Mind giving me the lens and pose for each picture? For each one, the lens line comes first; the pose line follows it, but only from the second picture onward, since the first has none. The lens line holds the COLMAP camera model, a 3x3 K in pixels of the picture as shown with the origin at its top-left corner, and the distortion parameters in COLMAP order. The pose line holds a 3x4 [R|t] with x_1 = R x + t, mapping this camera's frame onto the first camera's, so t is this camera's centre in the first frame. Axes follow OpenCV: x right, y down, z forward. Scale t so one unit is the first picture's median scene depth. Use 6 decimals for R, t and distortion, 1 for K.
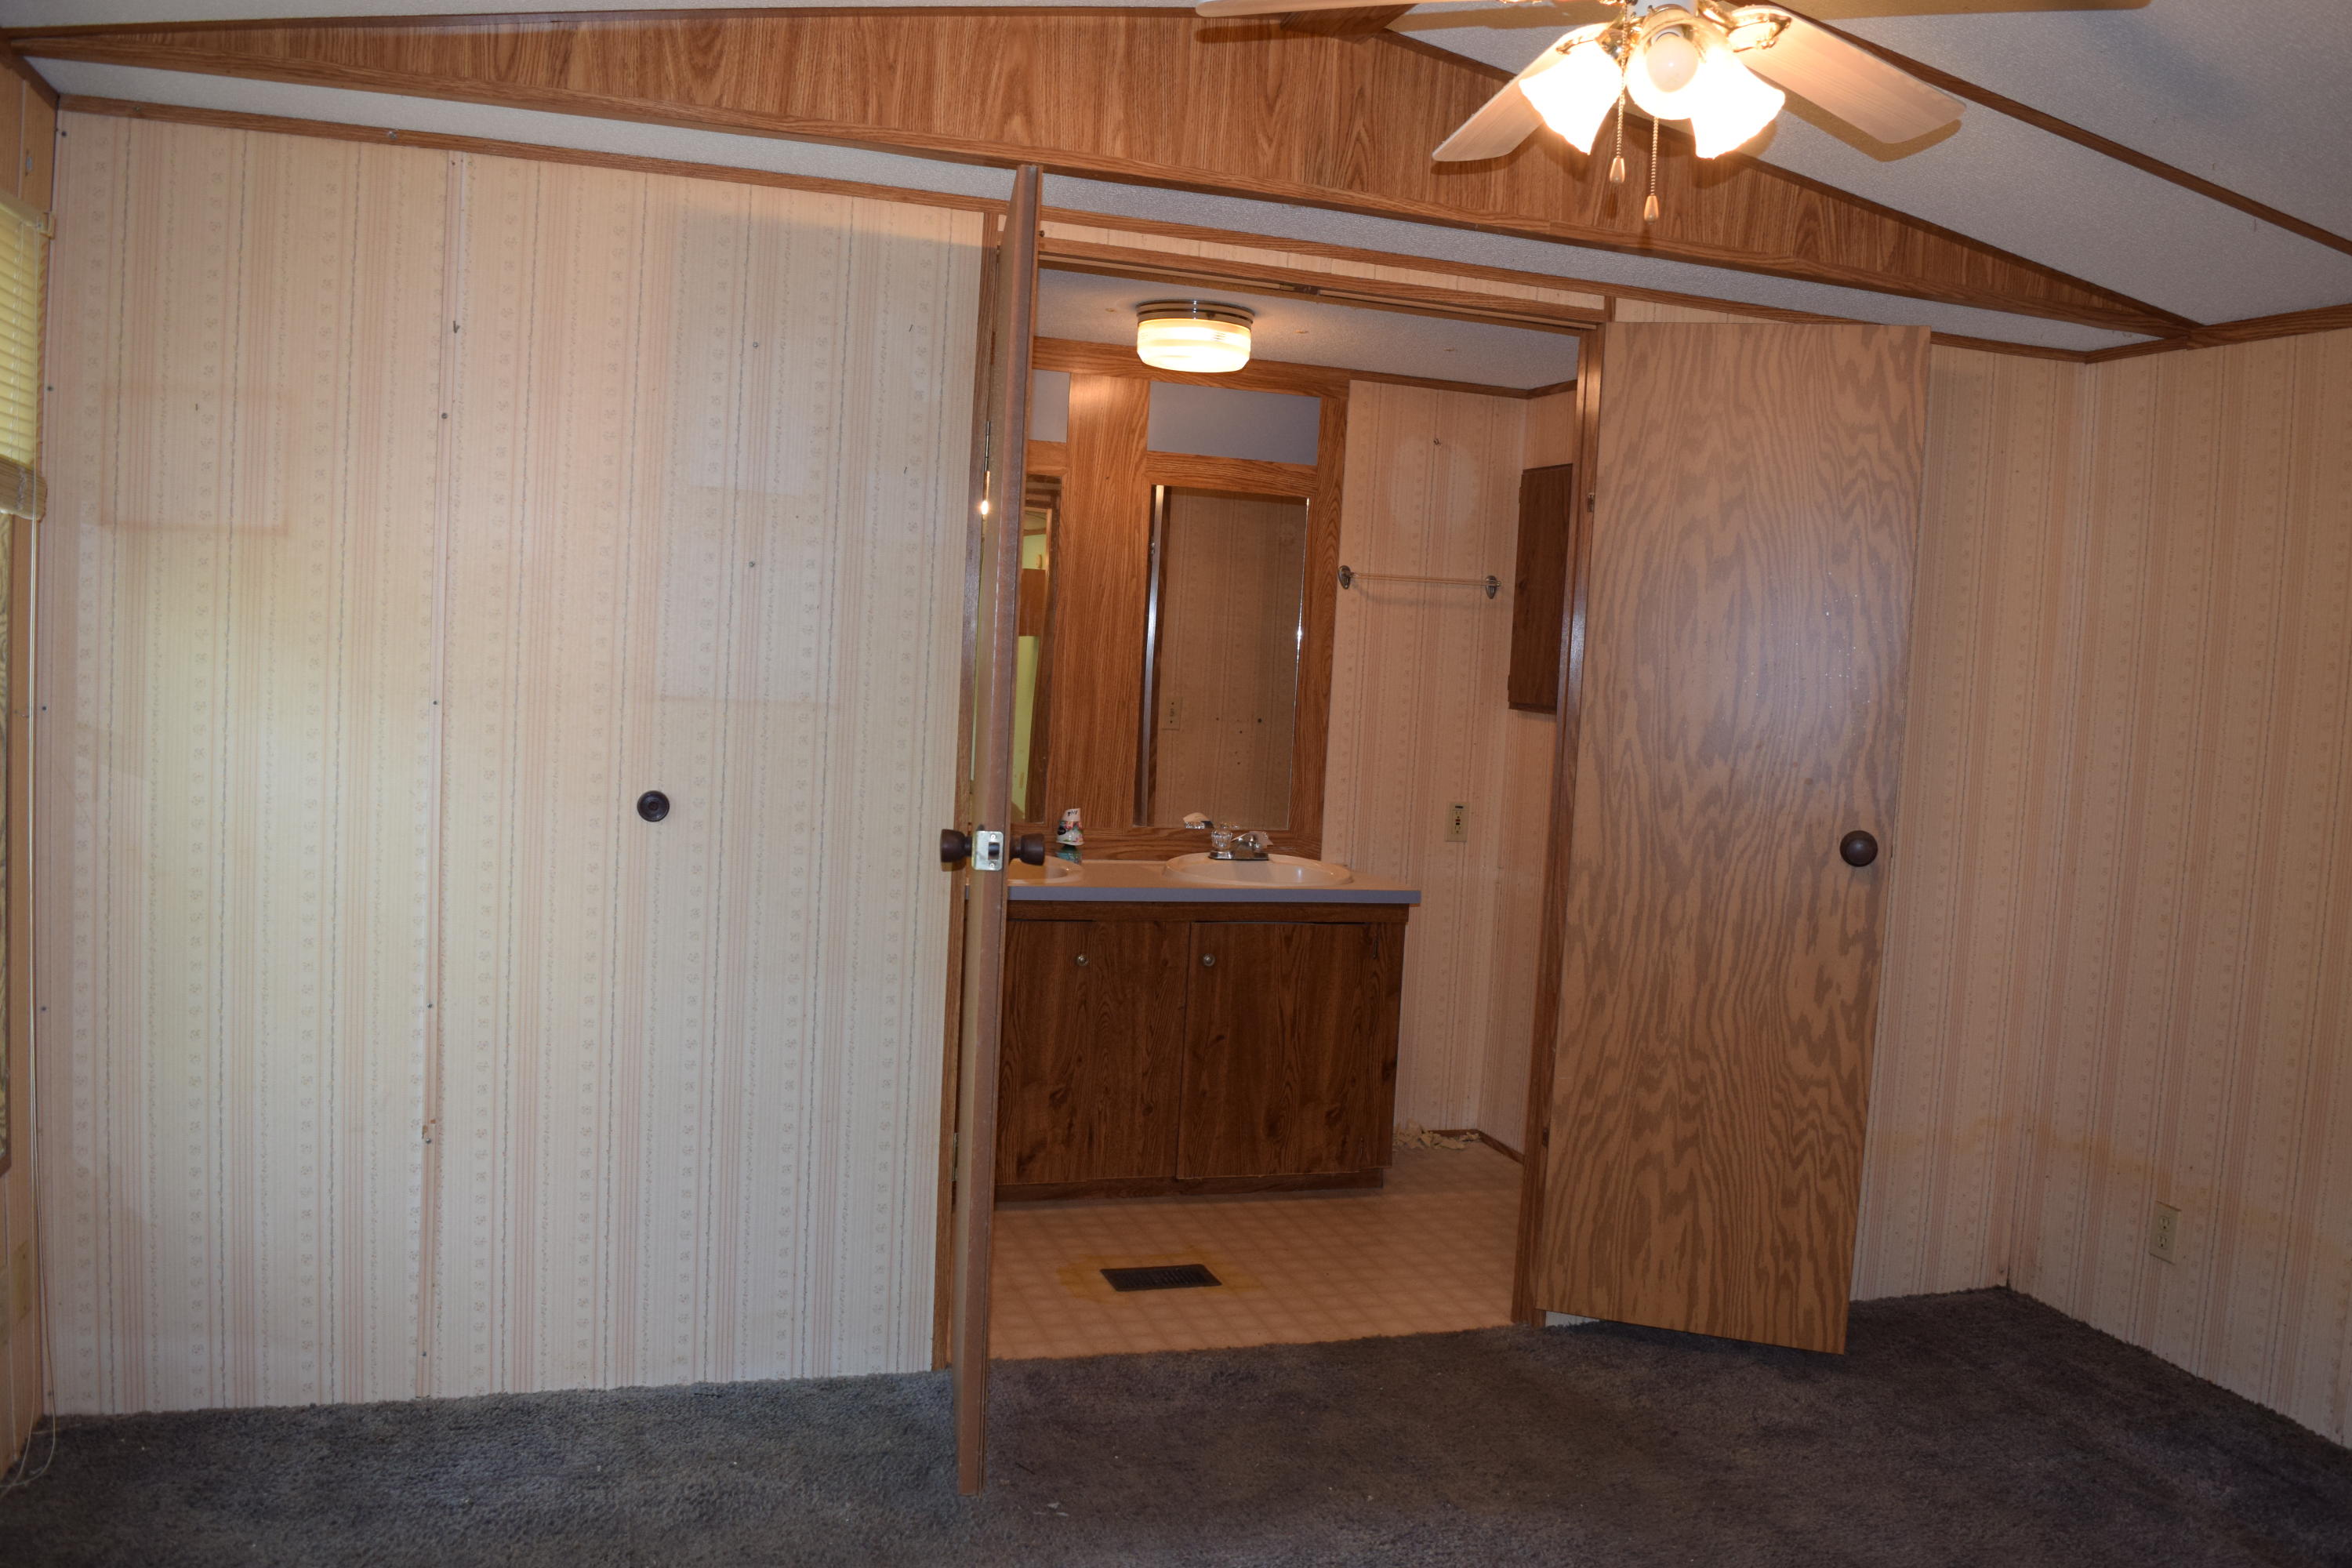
lens RADIAL K [[1845.9, 0, 1181.2], [0, 1845.9, 783.1], [0, 0, 1]] dist [-0.096308, 0.024846]
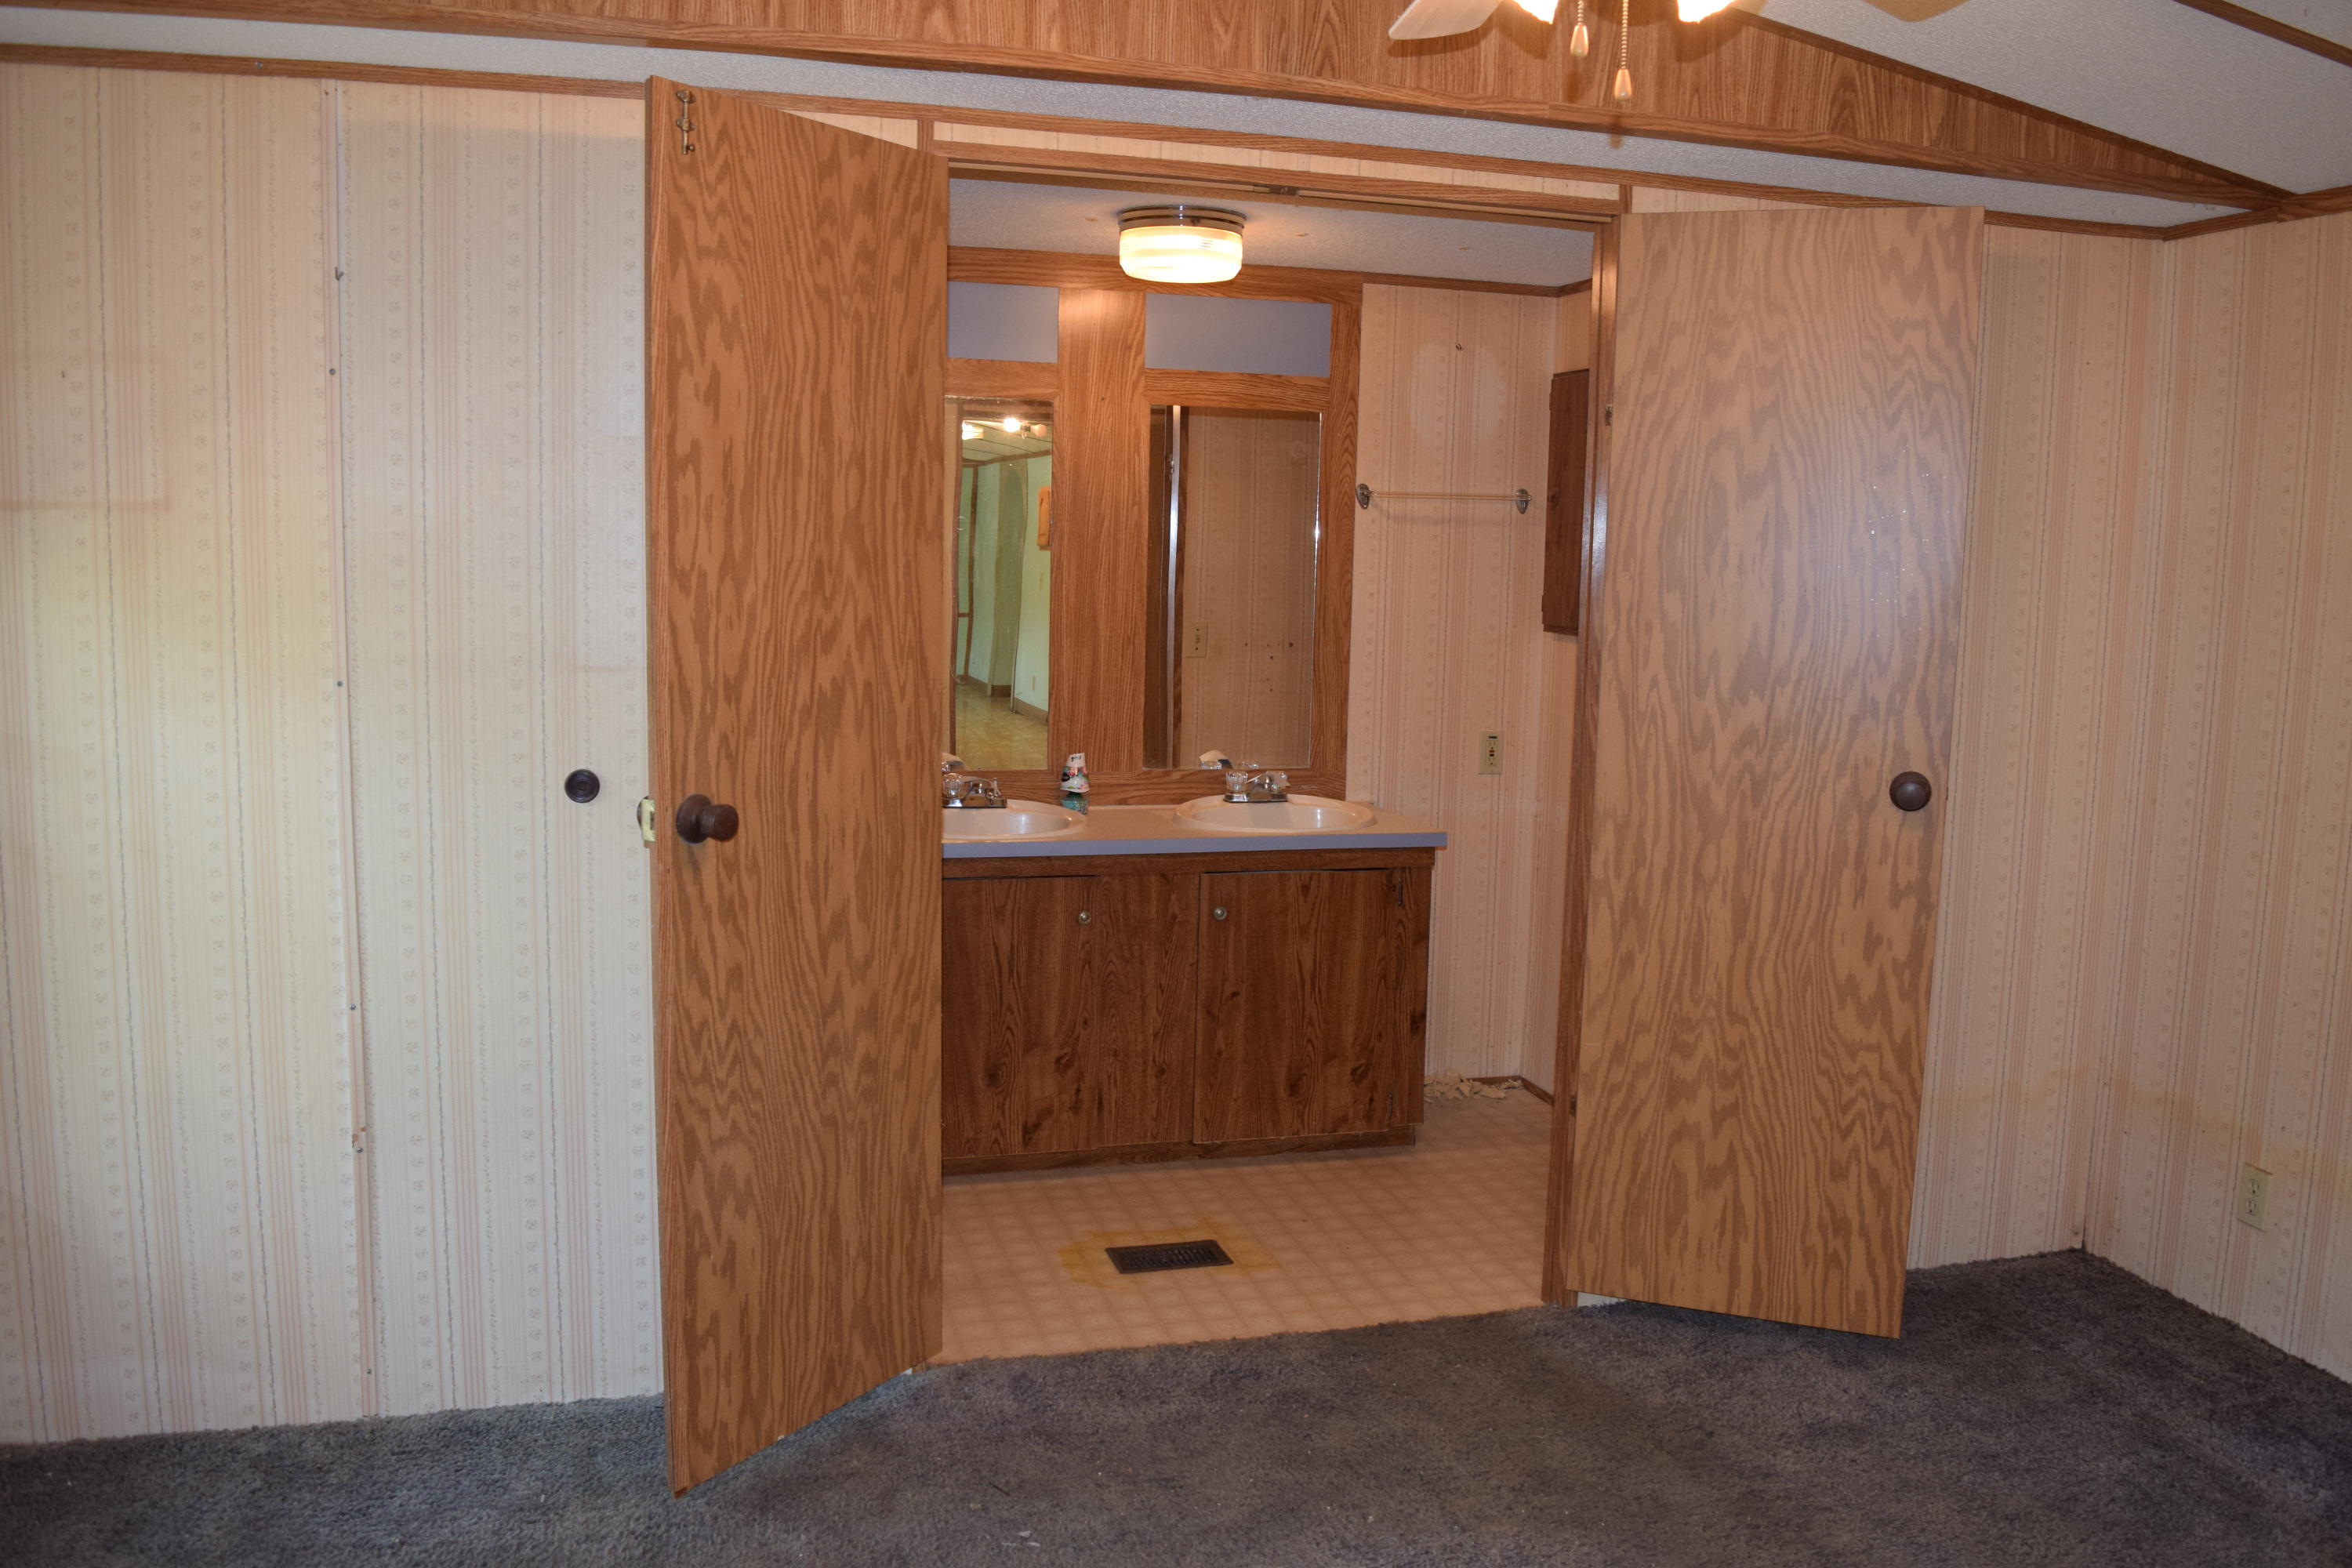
lens RADIAL K [[1845.9, 0, 1186.5], [0, 1845.9, 780.9], [0, 0, 1]] dist [-0.096308, 0.024846]
pose [[0.998766, -0.026178, -0.042200, 0.050862], [0.028323, 0.998294, 0.051062, -0.025851], [0.040791, -0.052194, 0.997804, 0.082967]]
